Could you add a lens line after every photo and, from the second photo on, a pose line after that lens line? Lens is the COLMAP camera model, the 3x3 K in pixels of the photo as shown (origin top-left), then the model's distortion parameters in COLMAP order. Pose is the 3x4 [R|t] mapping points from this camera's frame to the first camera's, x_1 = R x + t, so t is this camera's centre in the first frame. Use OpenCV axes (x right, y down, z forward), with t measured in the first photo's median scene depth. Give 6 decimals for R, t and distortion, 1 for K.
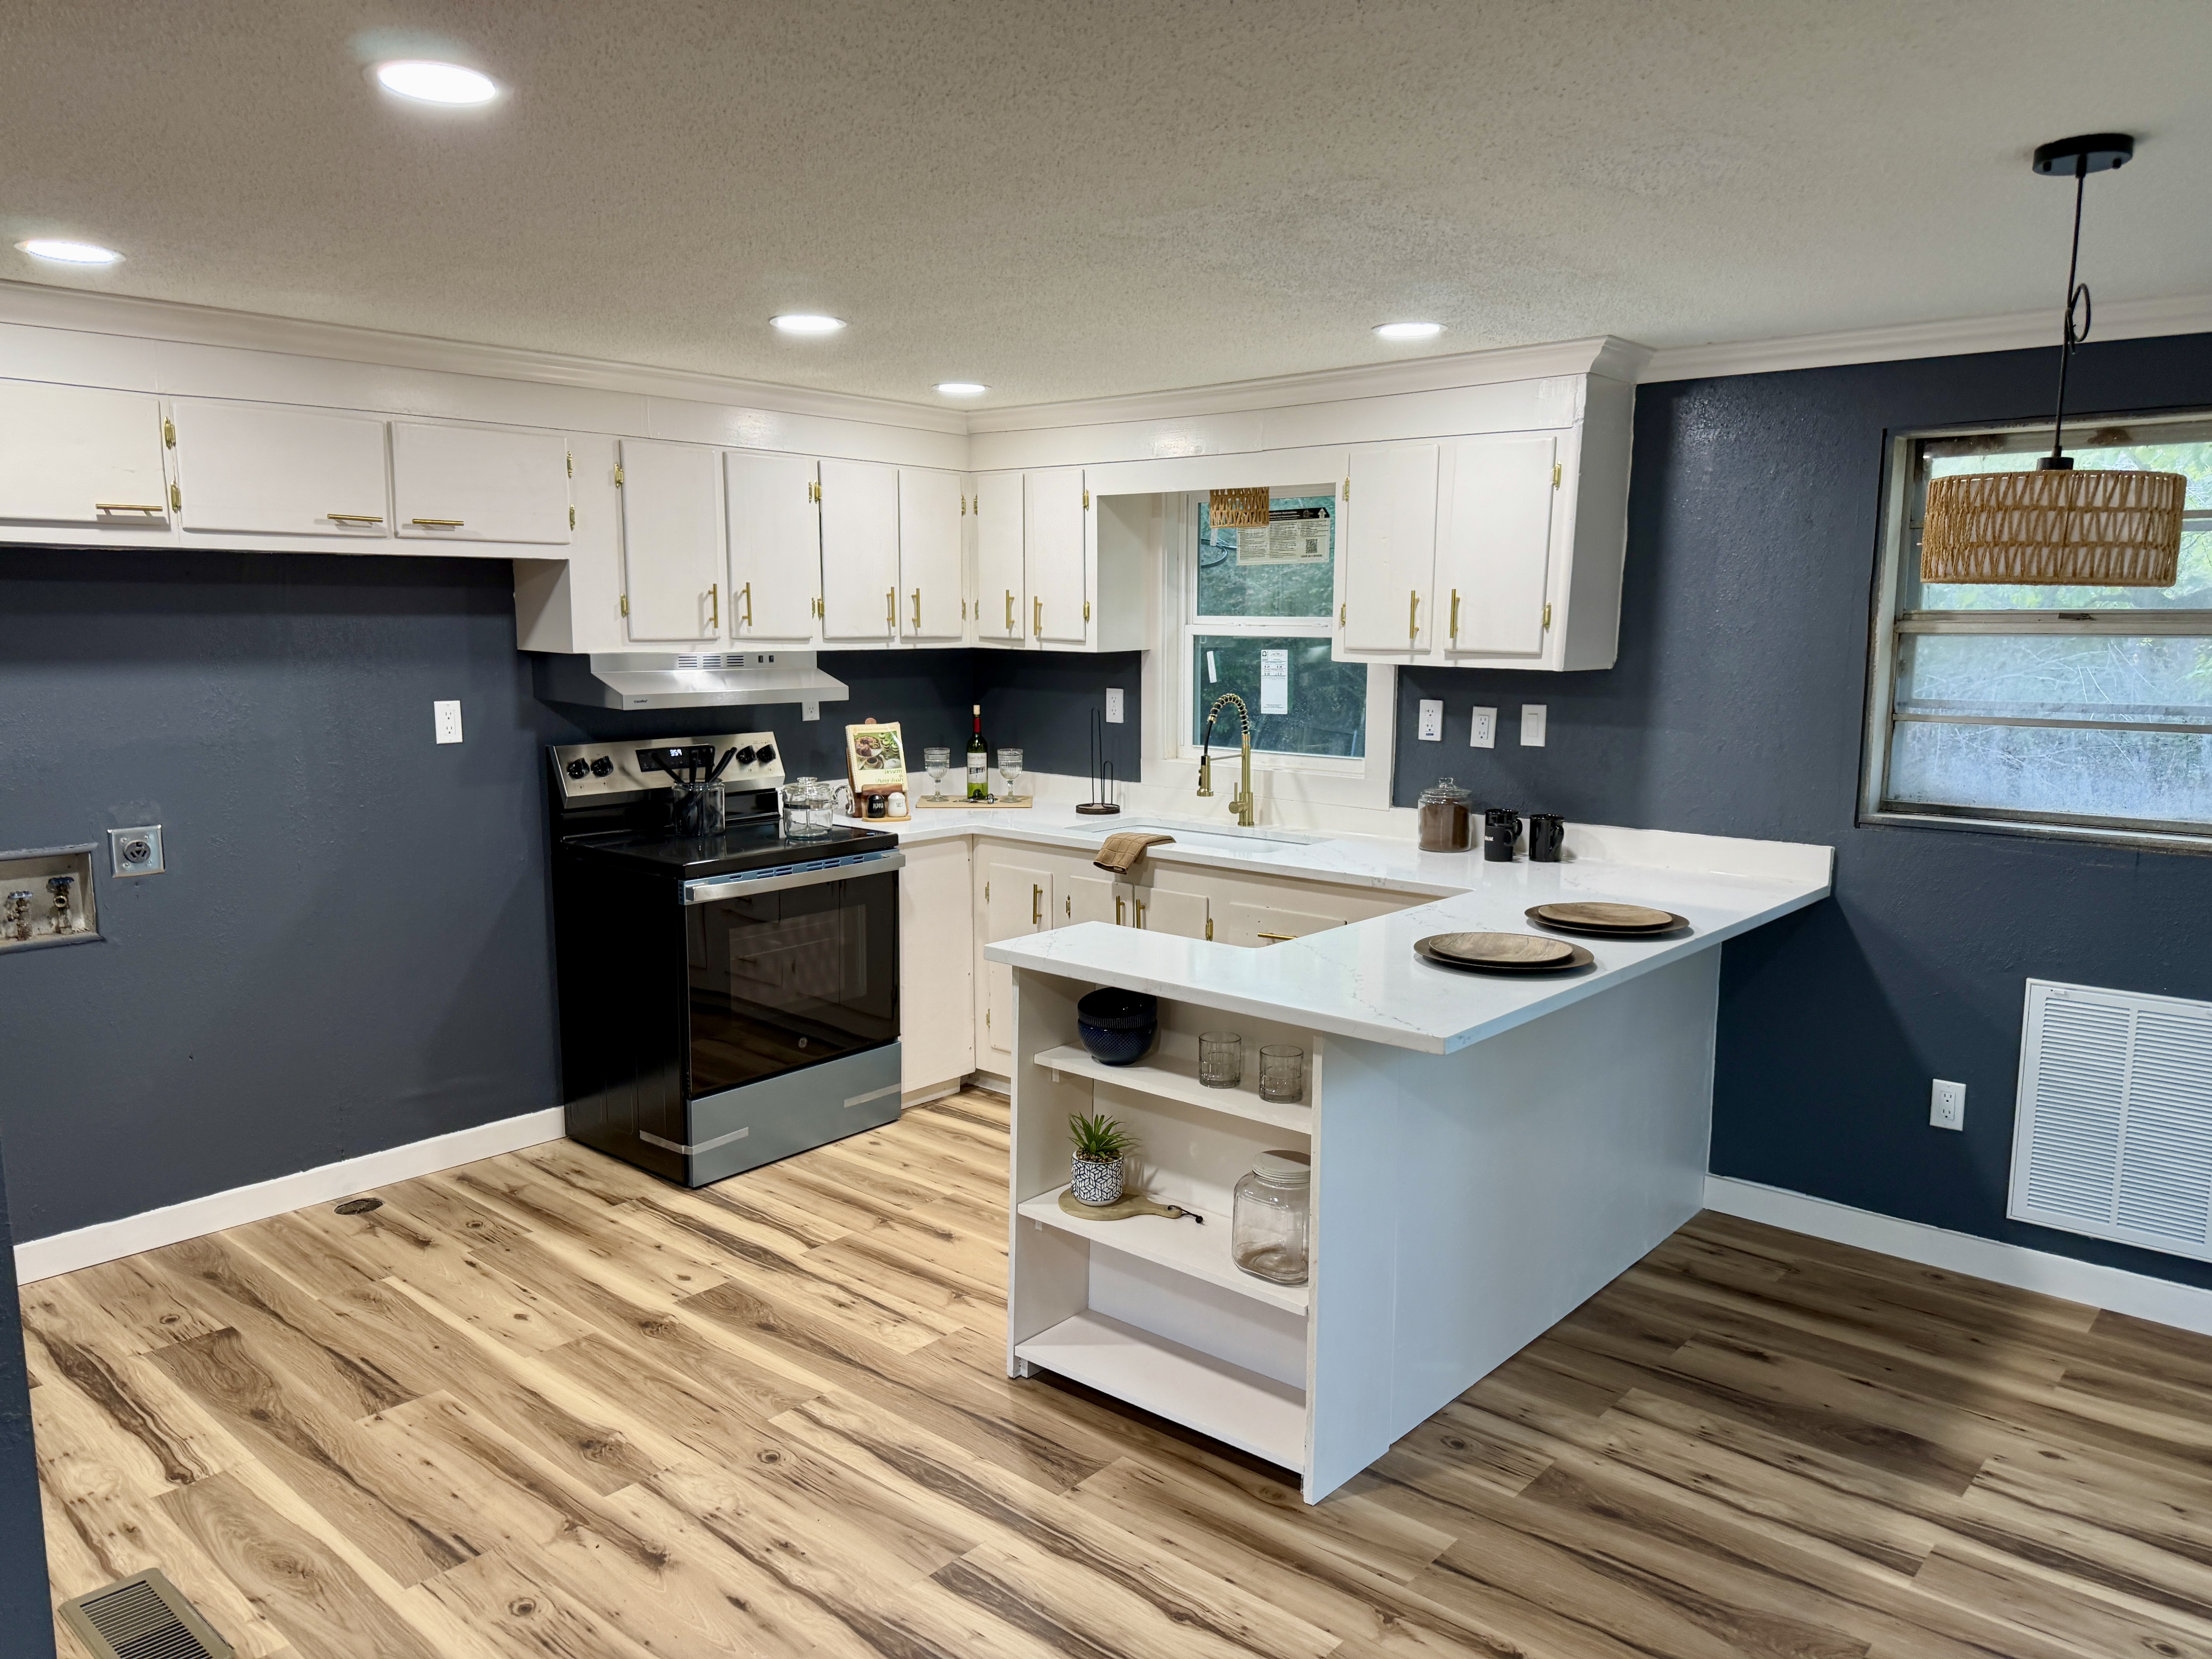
lens RADIAL K [[1544.6, 0, 1137.1], [0, 1544.6, 858.5], [0, 0, 1]] dist [0.081914, -0.085099]
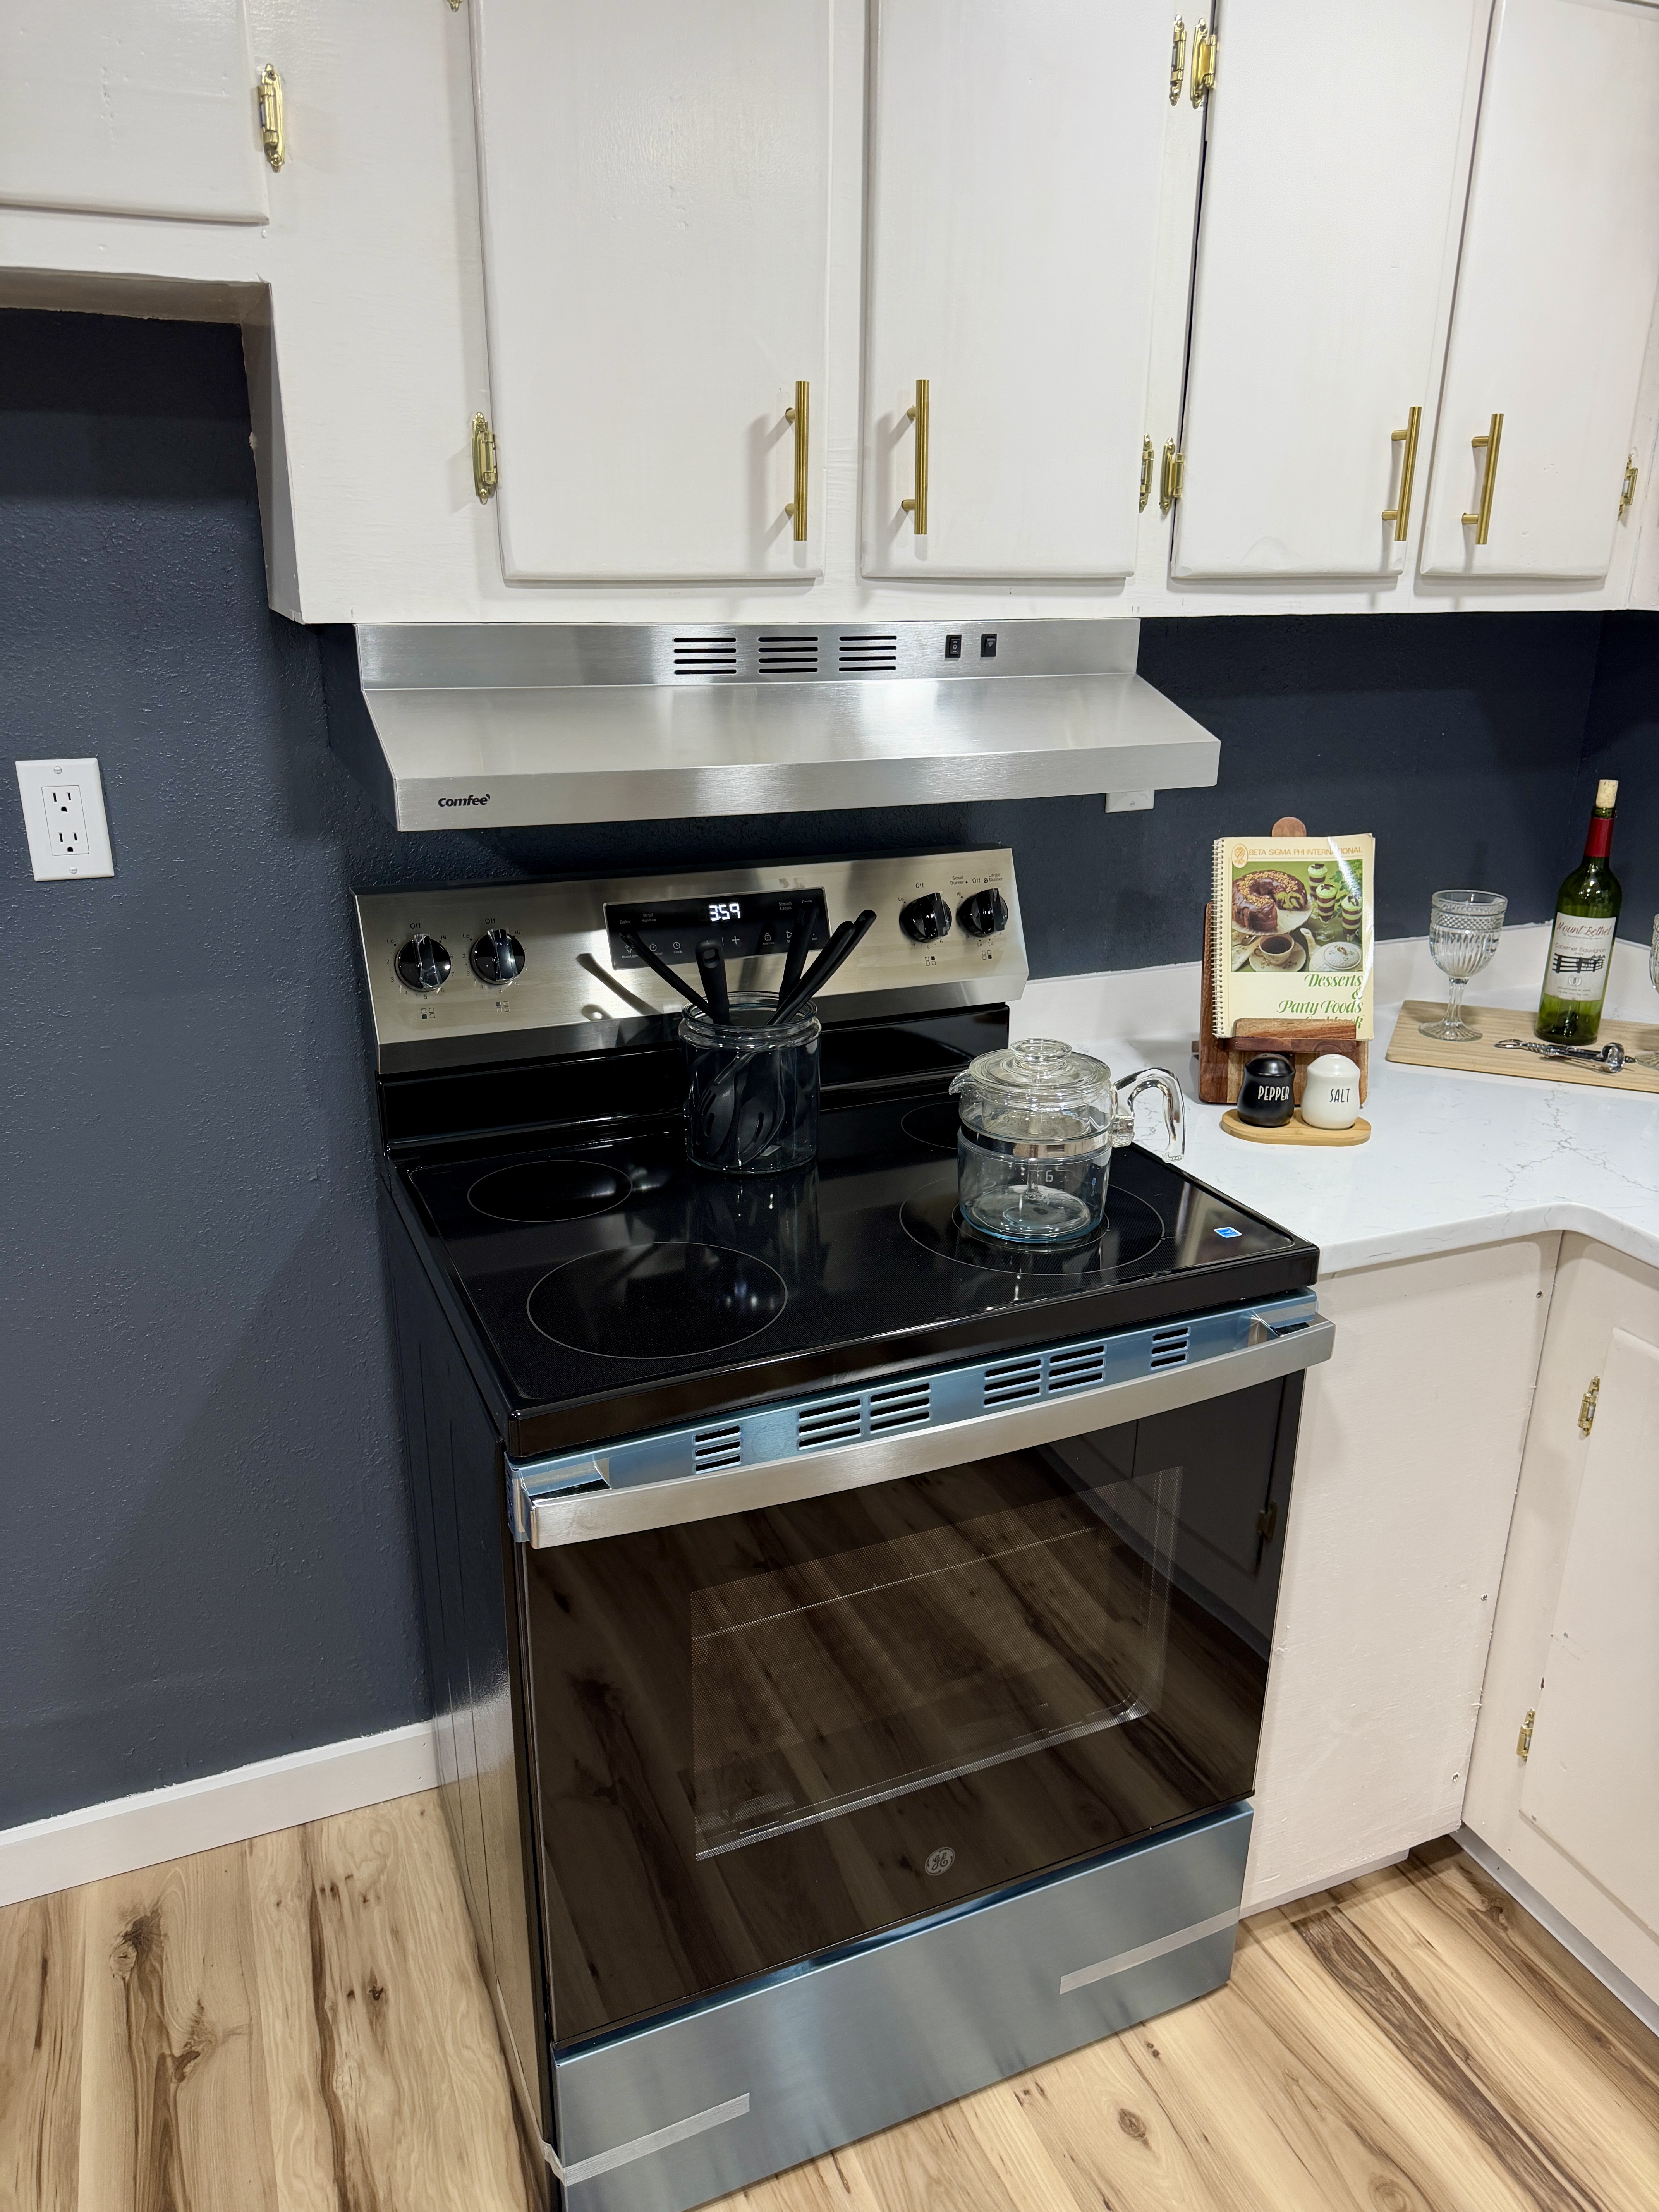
lens RADIAL K [[1568.3, 0, 823.6], [0, 1568.3, 1122.0], [0, 0, 1]] dist [0.088053, -0.132236]
pose [[0.891575, 0.151833, -0.426662, -0.121770], [-0.071962, 0.977651, 0.197532, -0.102682], [0.447118, -0.145411, 0.882576, 0.742050]]
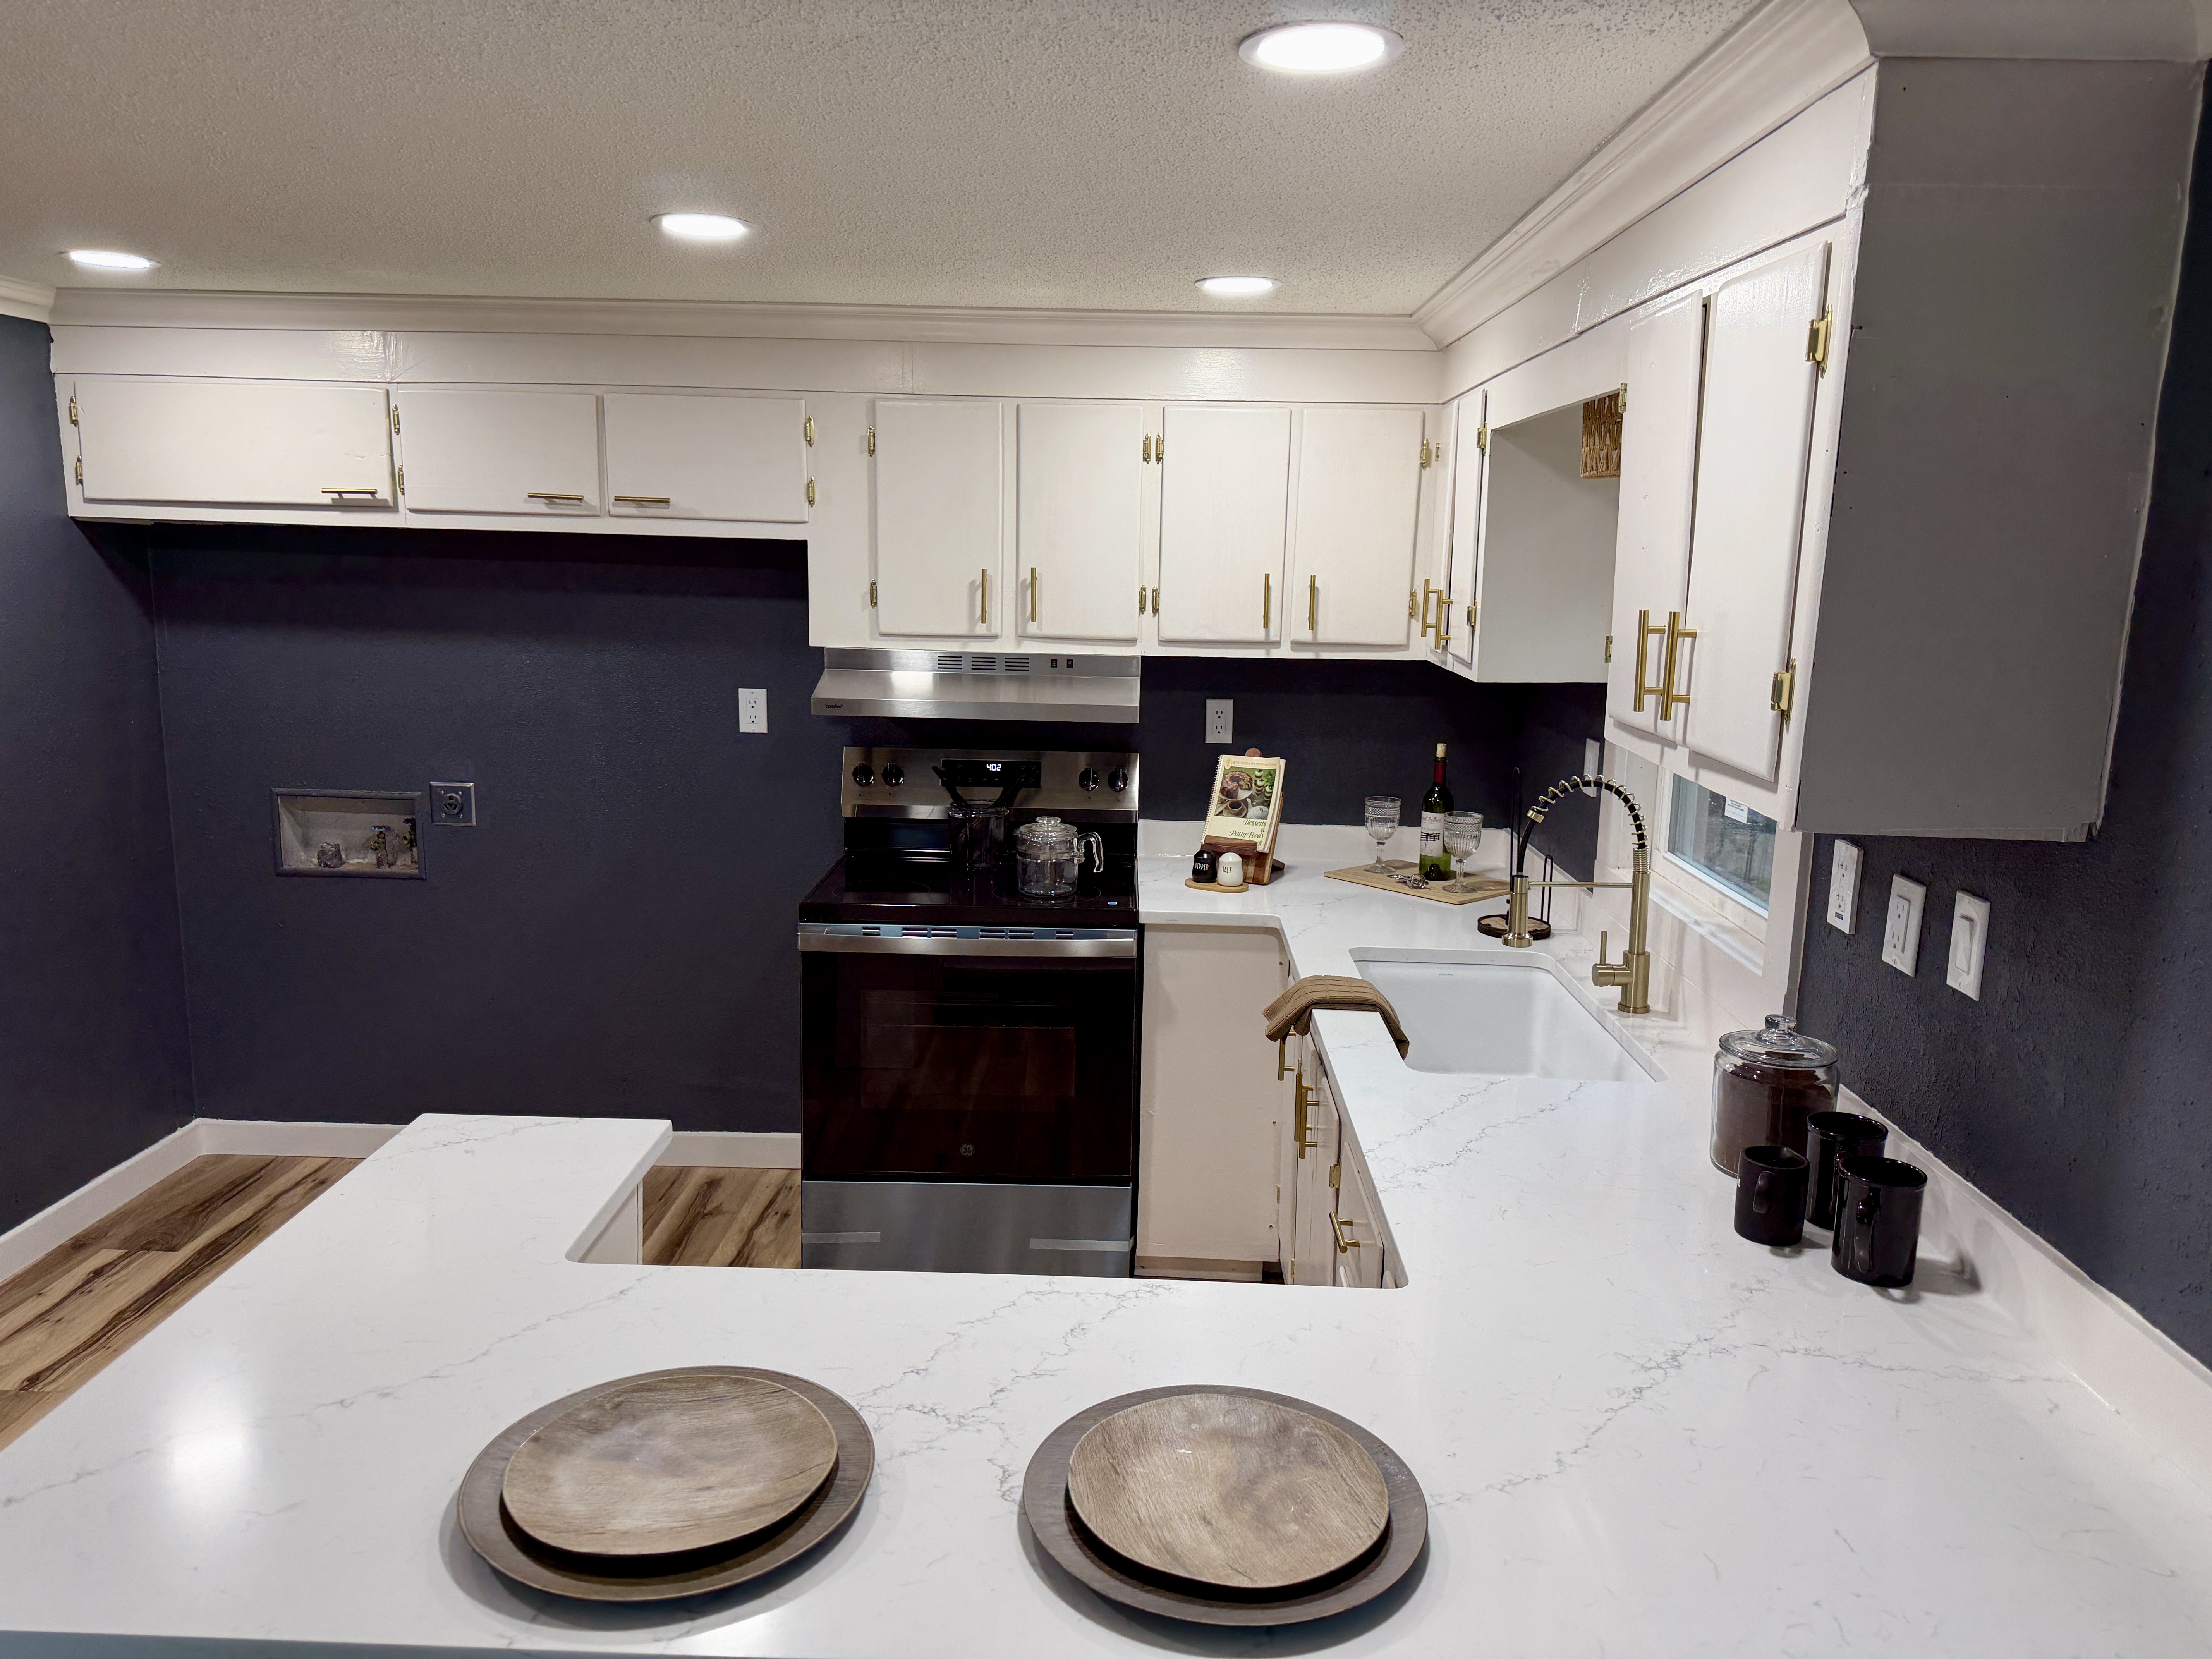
lens RADIAL K [[1578.6, 0, 1106.0], [0, 1578.6, 829.5], [0, 0, 1]] dist [0.155798, -0.134479]
pose [[0.623833, 0.147650, -0.767484, 0.443877], [-0.140772, 0.987160, 0.075488, -0.118000], [0.768775, 0.060948, 0.636608, 0.547978]]
